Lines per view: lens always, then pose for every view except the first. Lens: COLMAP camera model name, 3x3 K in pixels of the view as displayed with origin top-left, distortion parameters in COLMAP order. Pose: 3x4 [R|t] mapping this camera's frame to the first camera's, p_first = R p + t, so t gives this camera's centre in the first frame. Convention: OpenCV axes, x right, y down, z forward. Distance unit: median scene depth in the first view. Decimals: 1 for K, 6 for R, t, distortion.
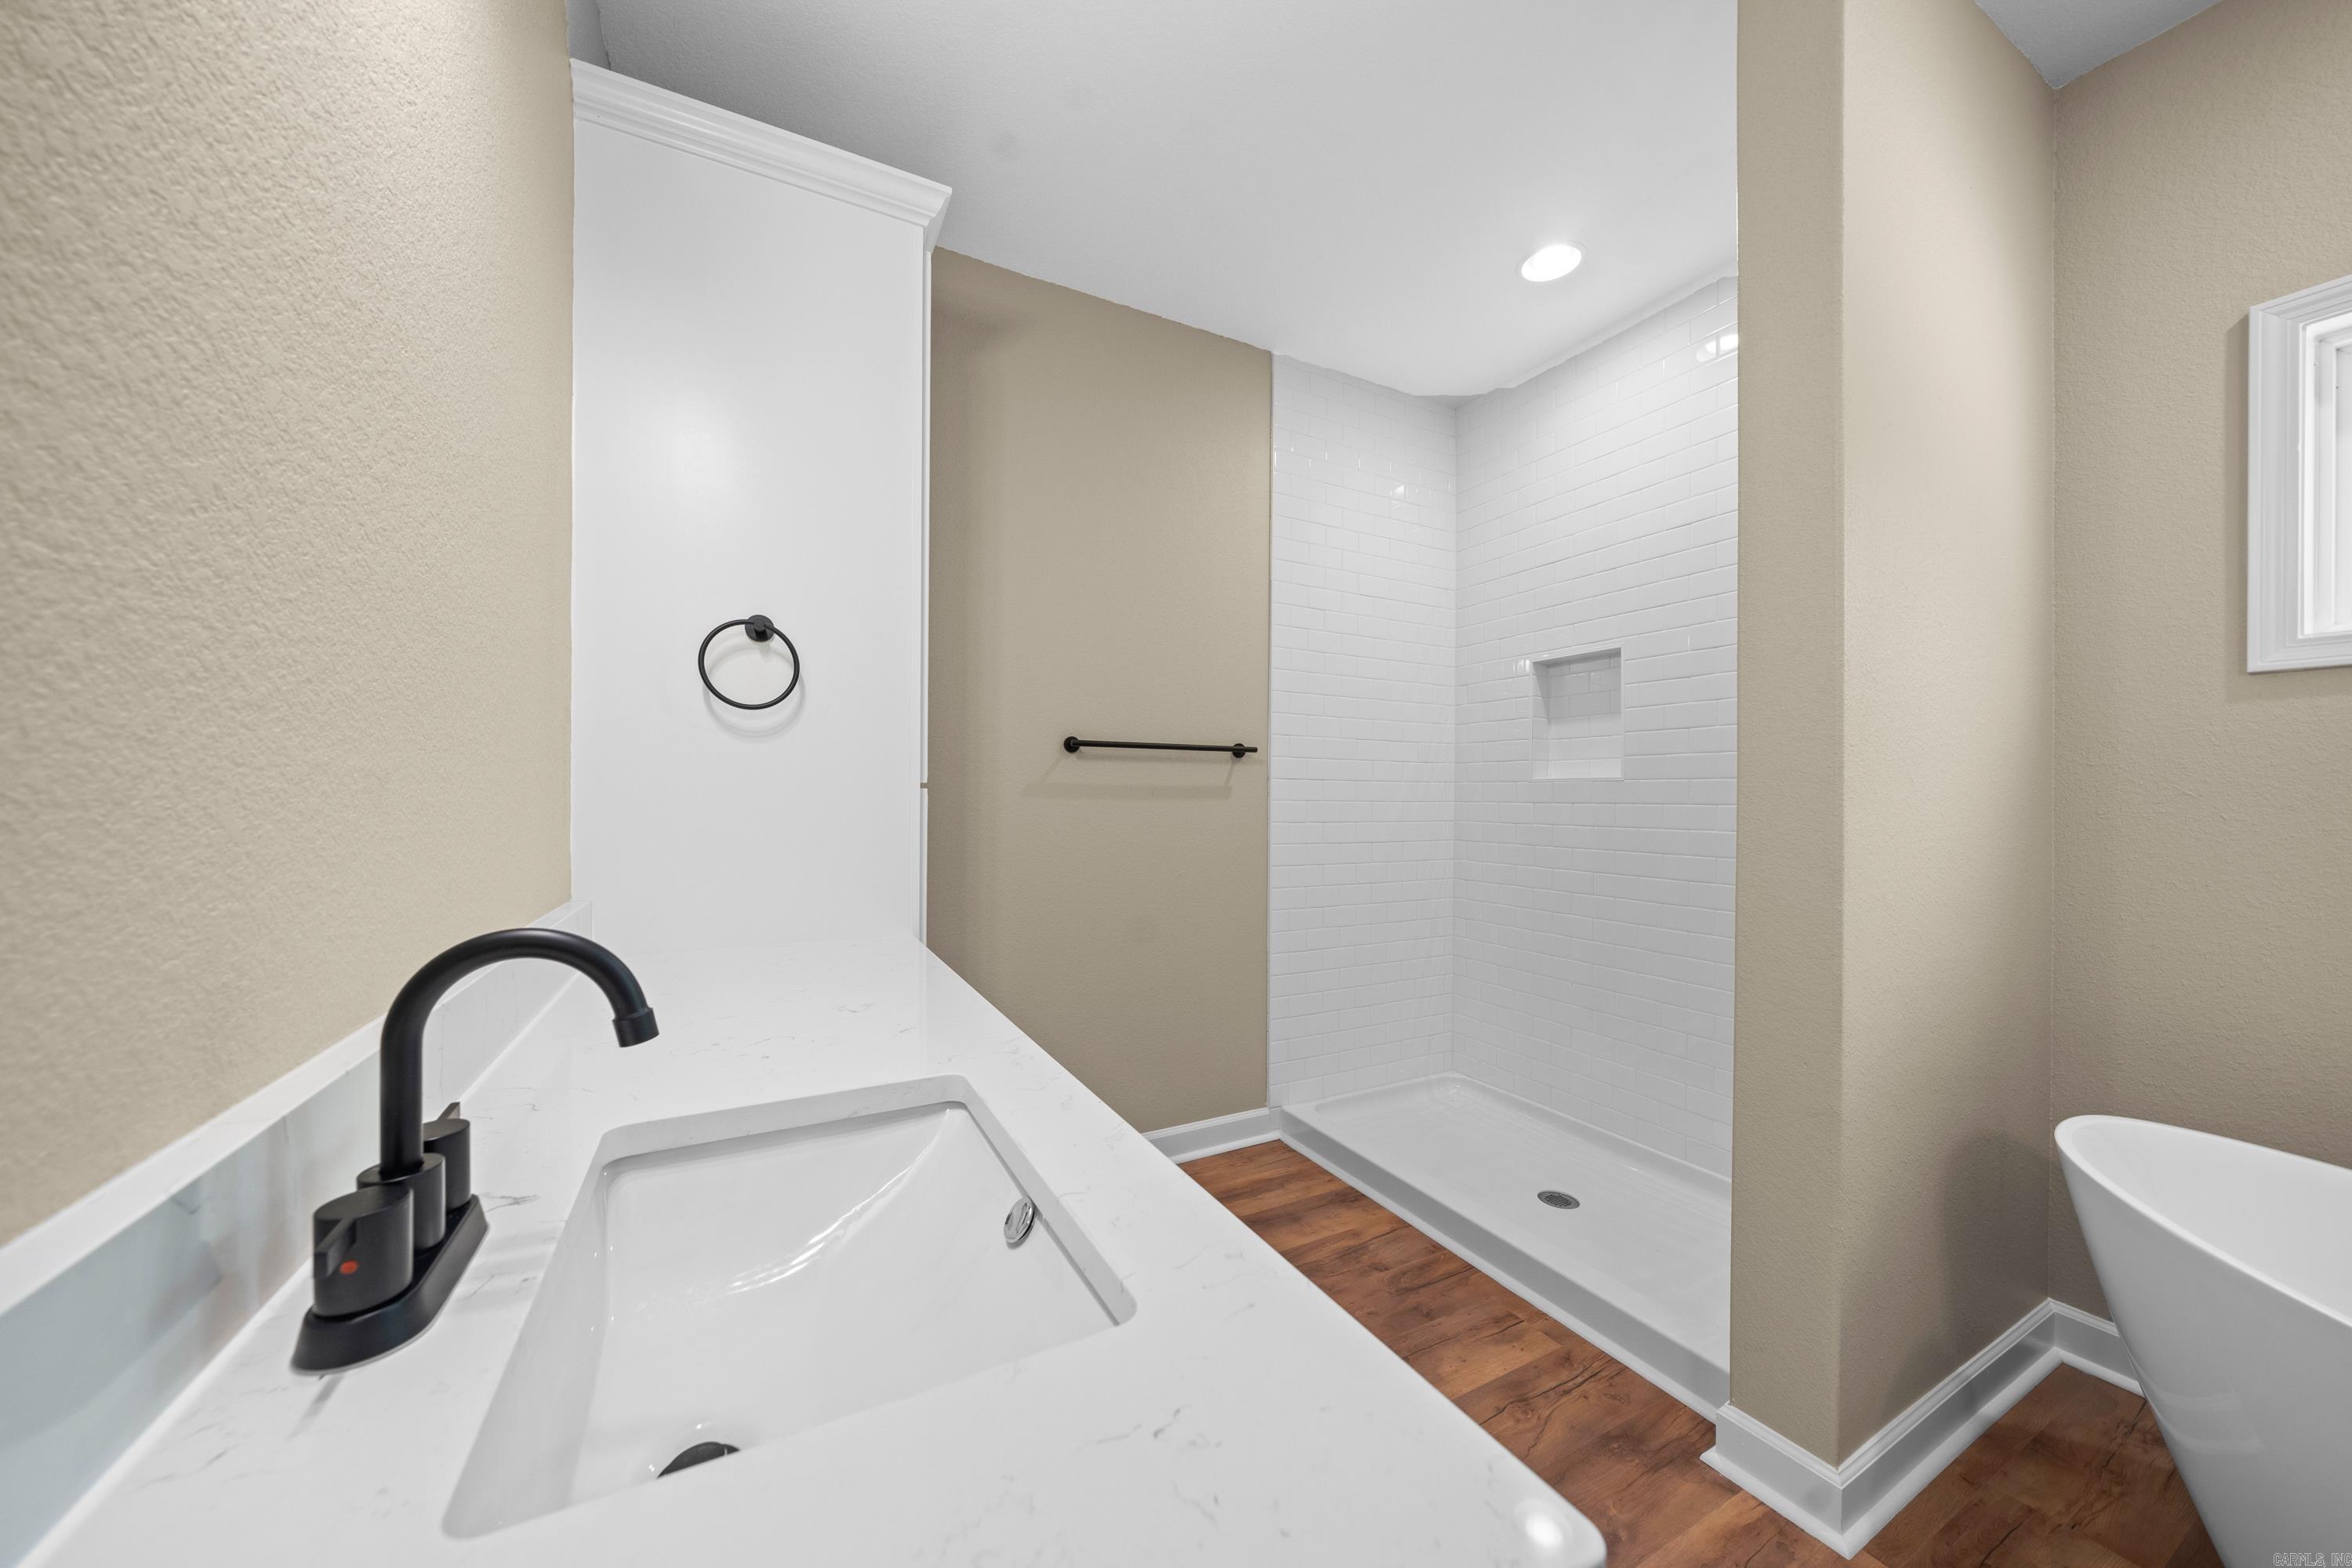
lens RADIAL K [[803.5, 0, 1167.3], [0, 803.5, 794.8], [0, 0, 1]] dist [-0.004481, -0.000126]
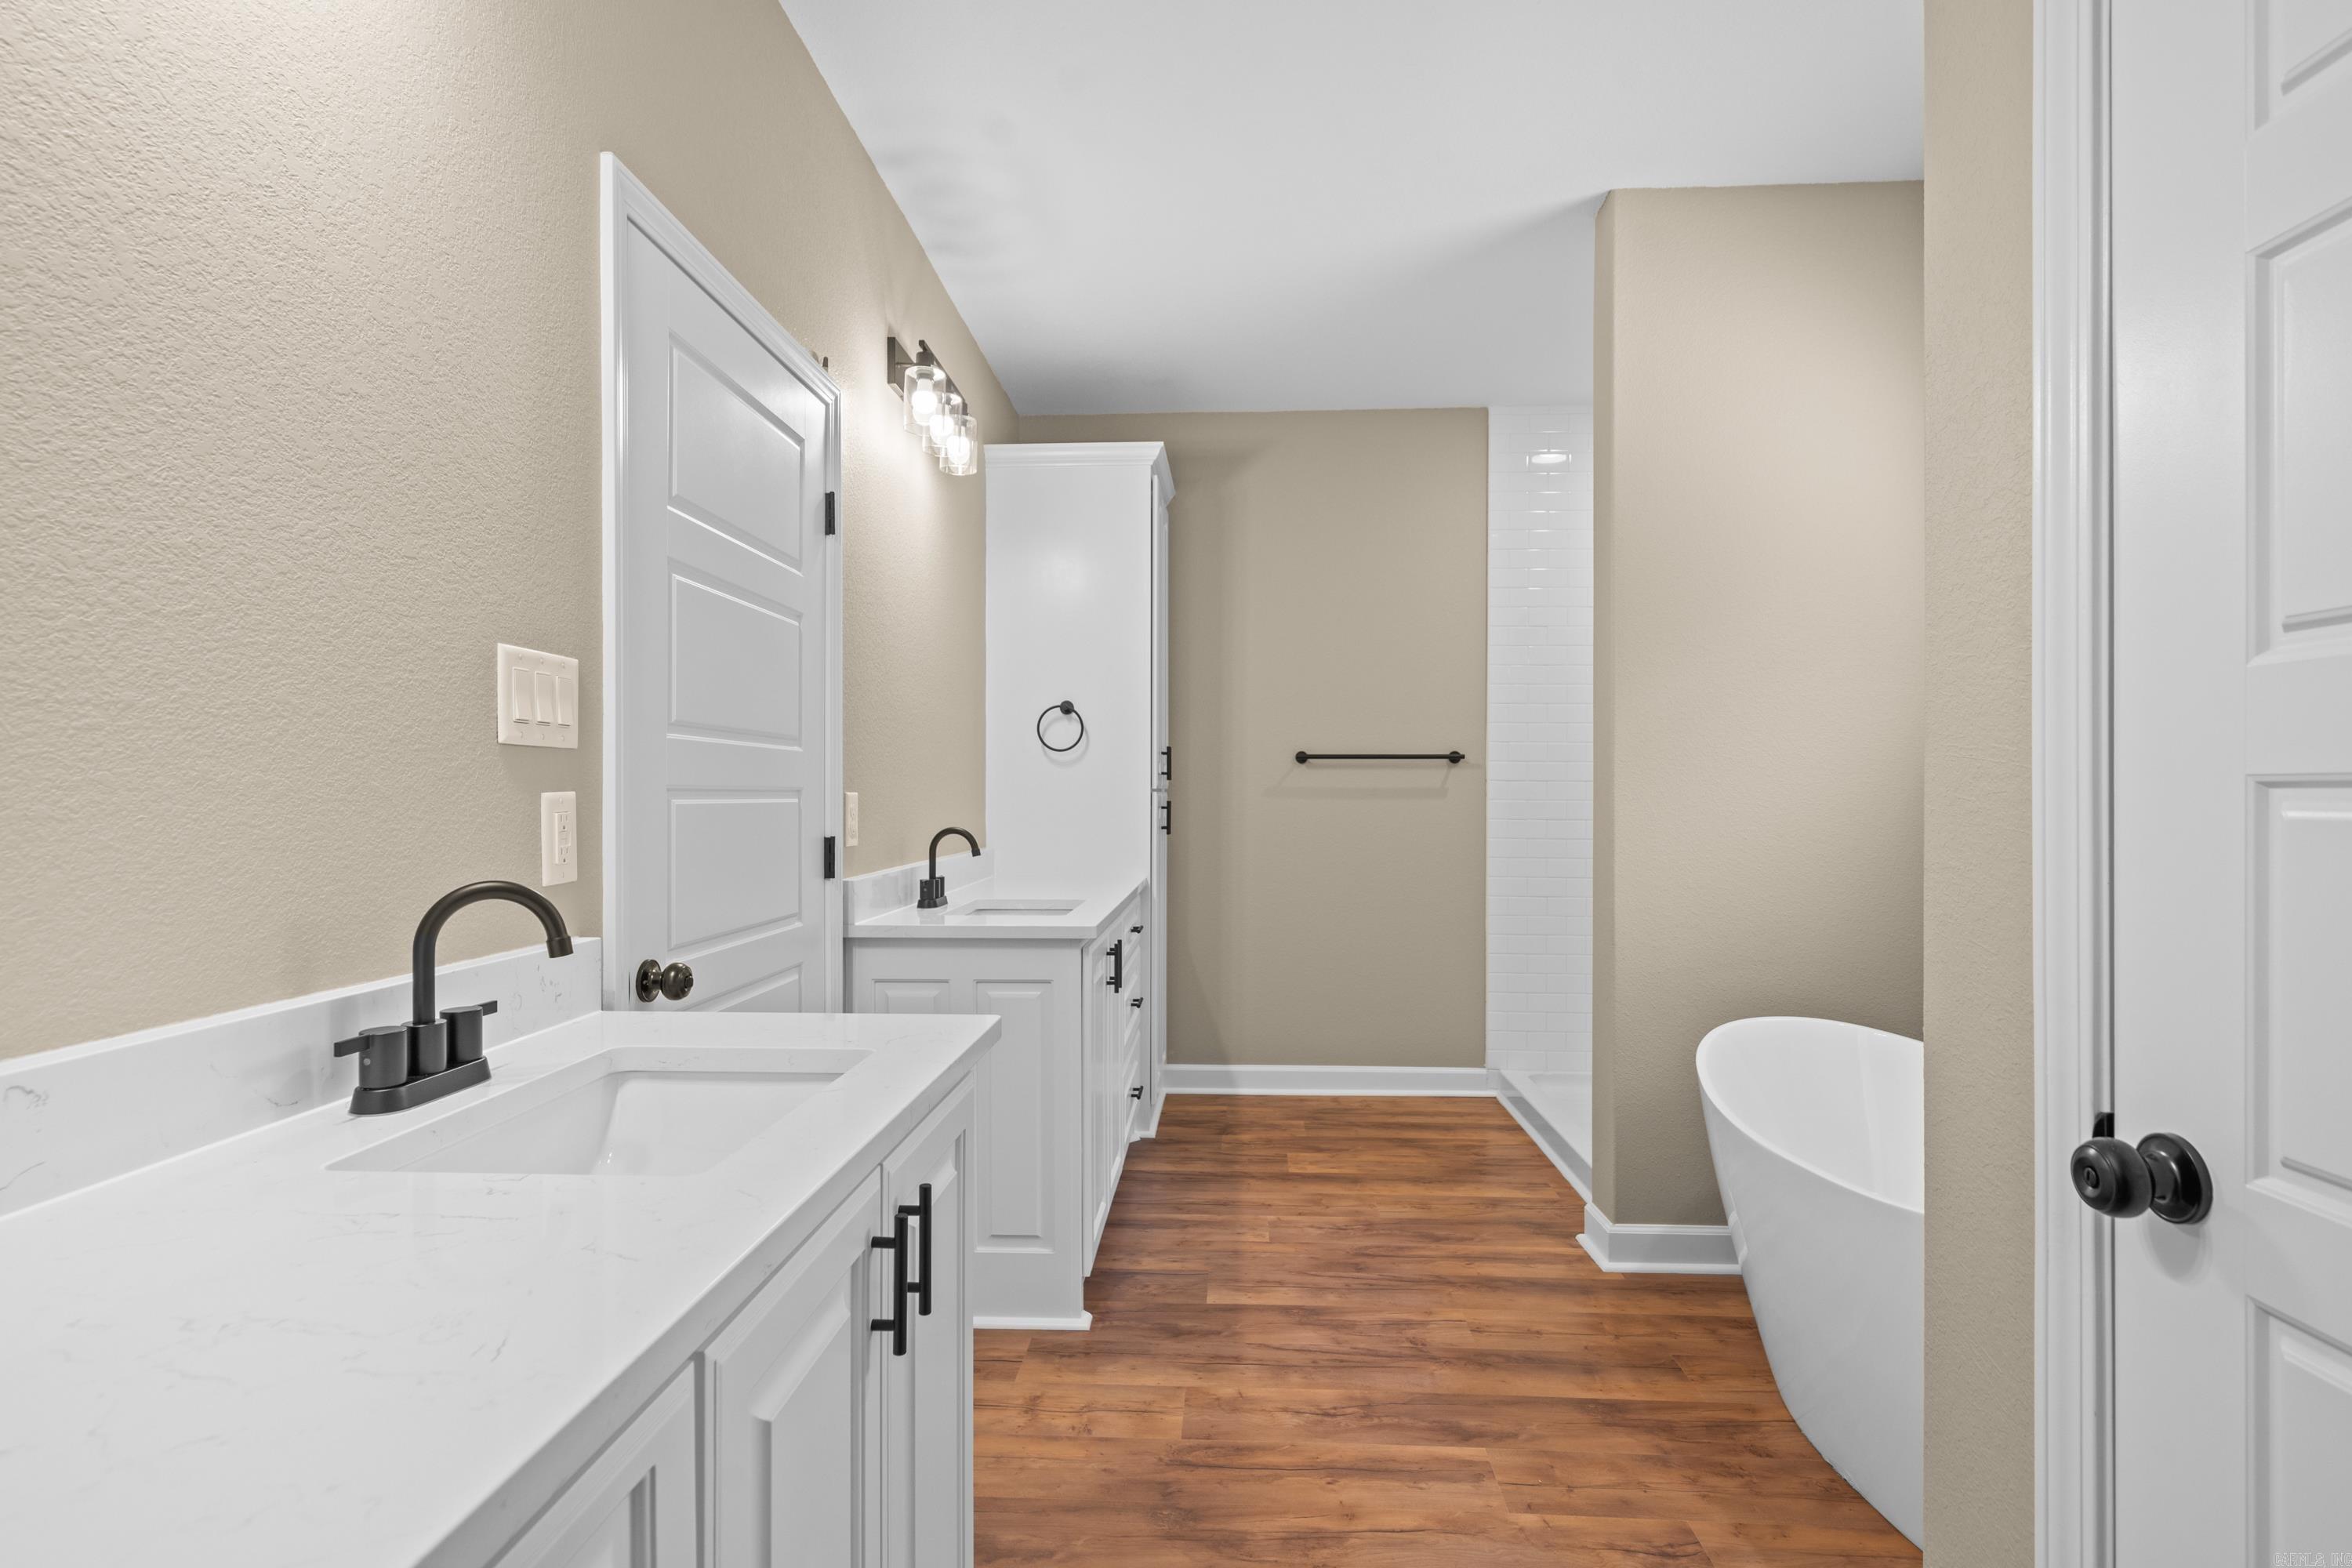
lens RADIAL K [[1168.4, 0, 1173.7], [0, 1168.4, 793.9], [0, 0, 1]] dist [0.004793, 0.000044]
pose [[0.859187, -0.004859, -0.511639, 1.124844], [0.003512, 0.999987, -0.003600, 0.005833], [0.511650, 0.001296, 0.859193, -1.246027]]
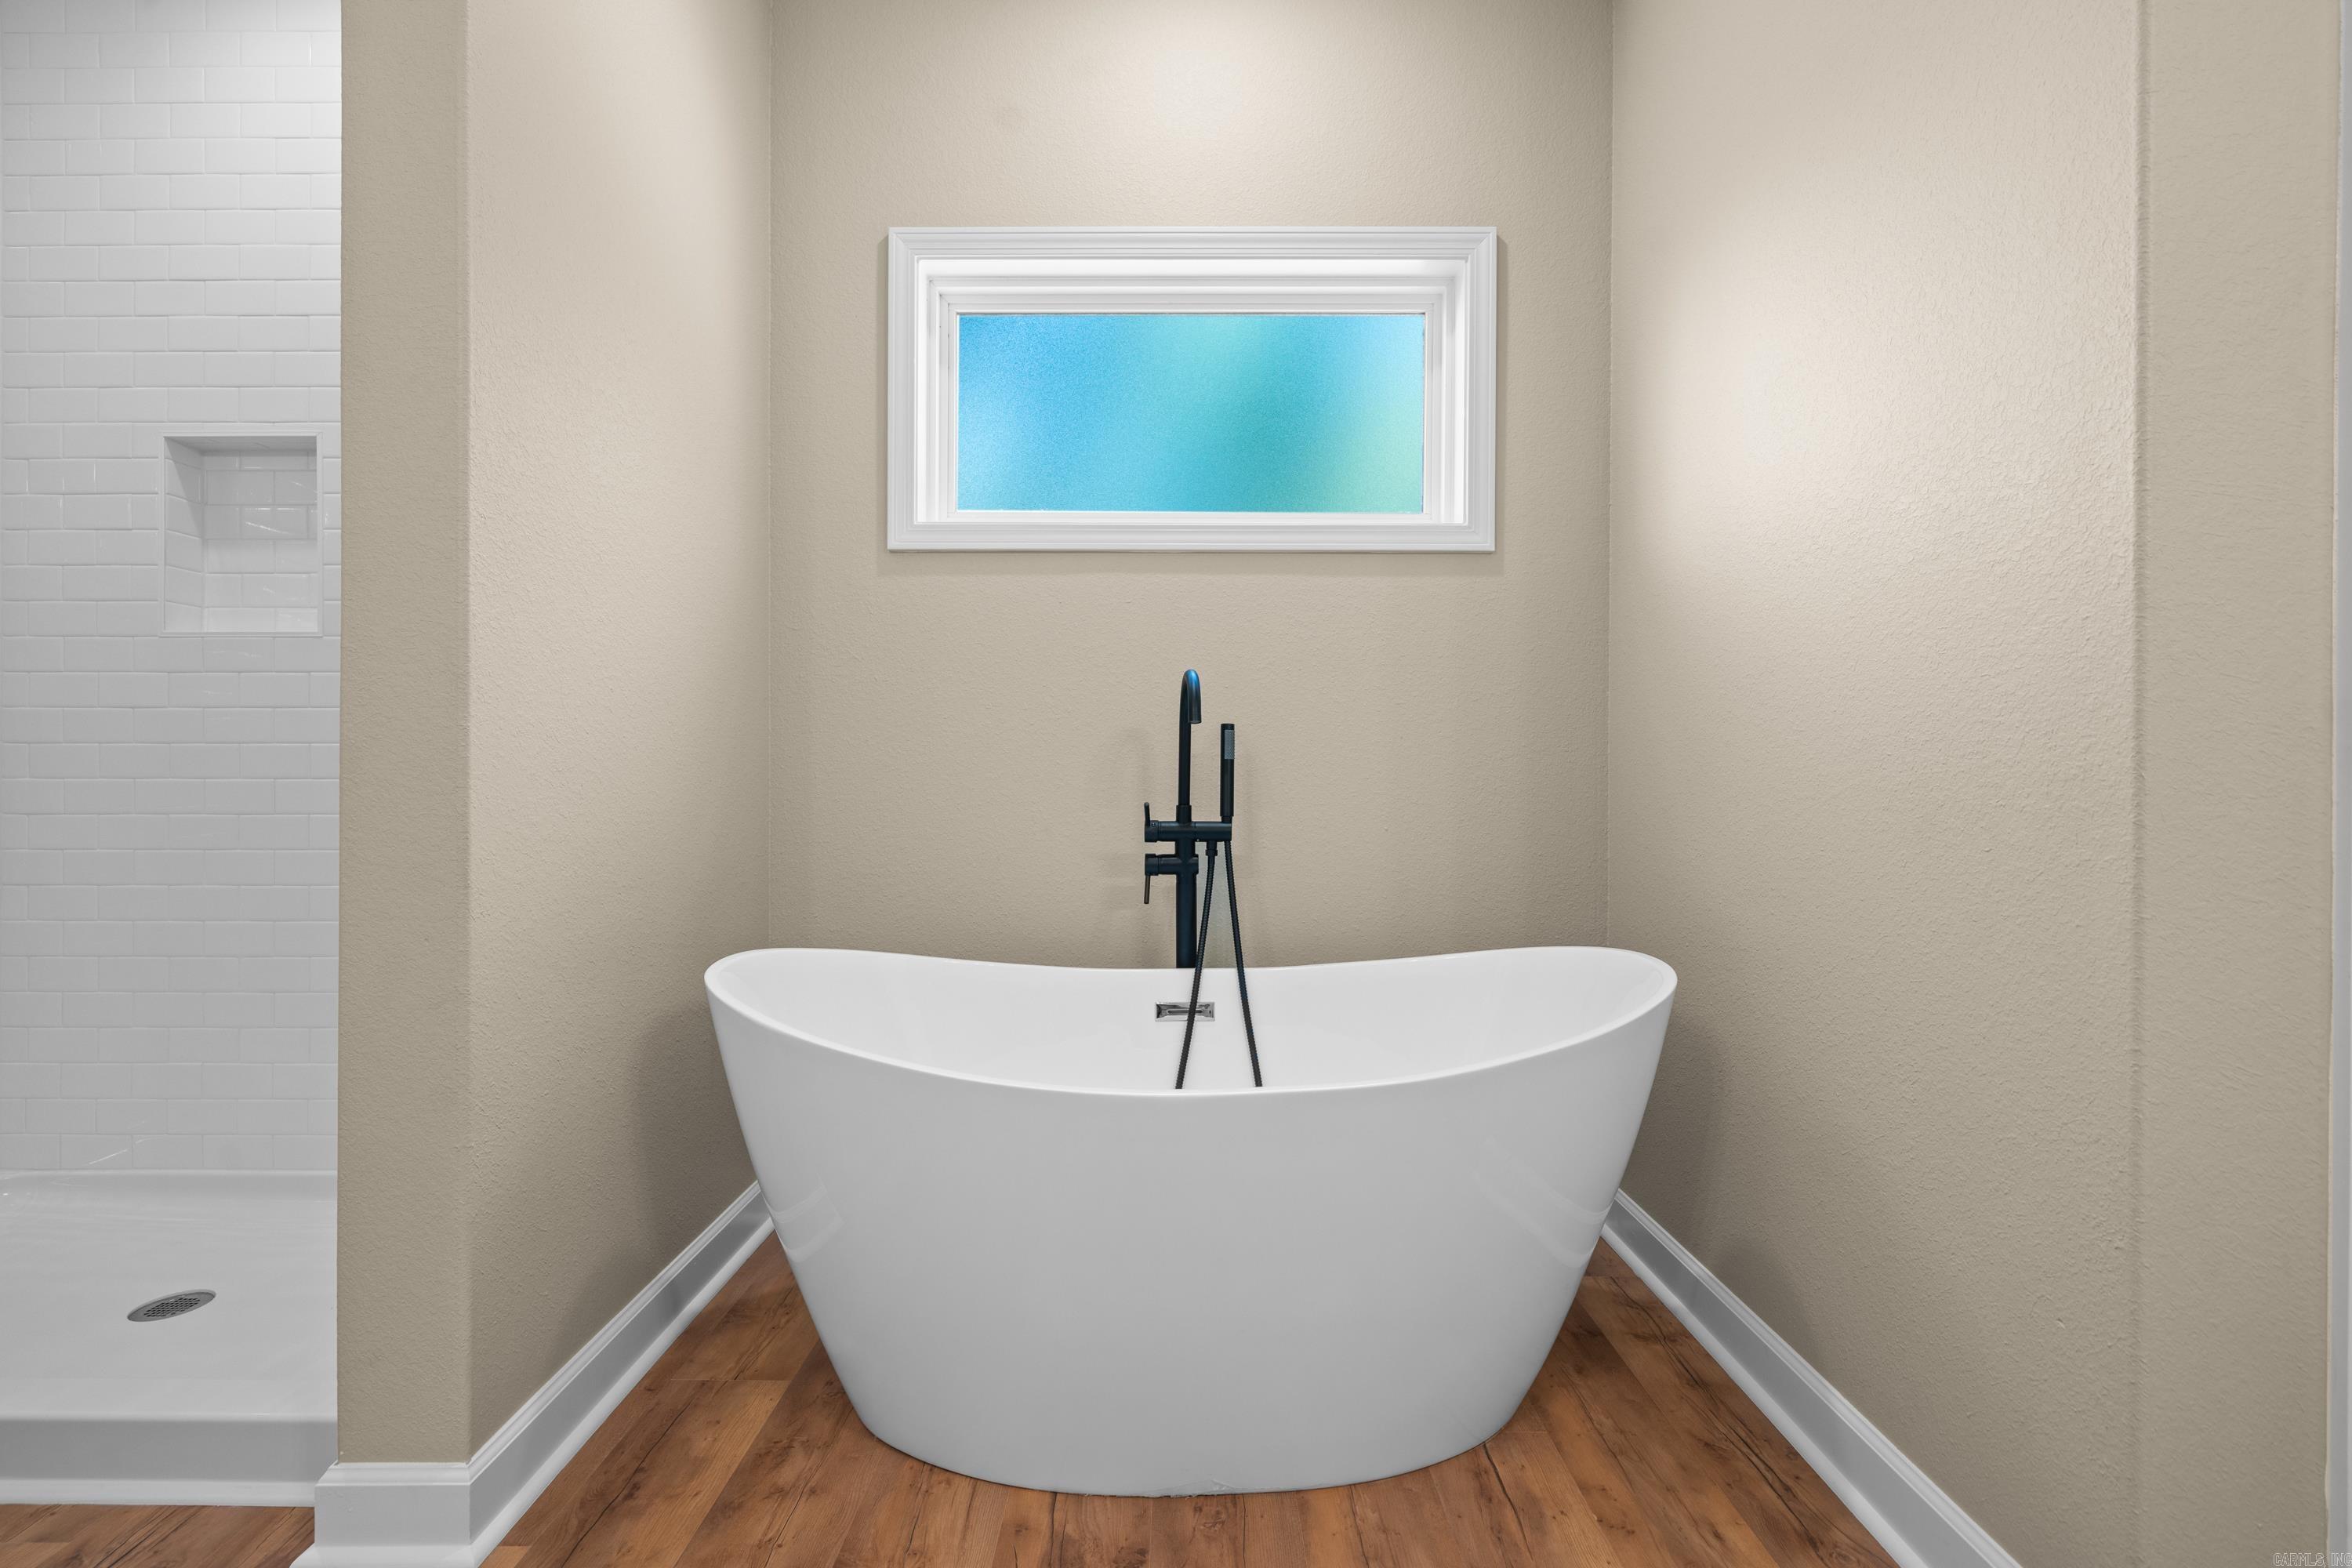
lens RADIAL K [[1018.2, 0, 1177.0], [0, 1018.2, 775.0], [0, 0, 1]] dist [-0.000879, 0.000068]
pose [[0.469859, -0.003002, 0.882736, 0.266075], [0.001620, 0.999995, 0.002538, 0.165141], [-0.882740, 0.000237, 0.469862, -0.047315]]
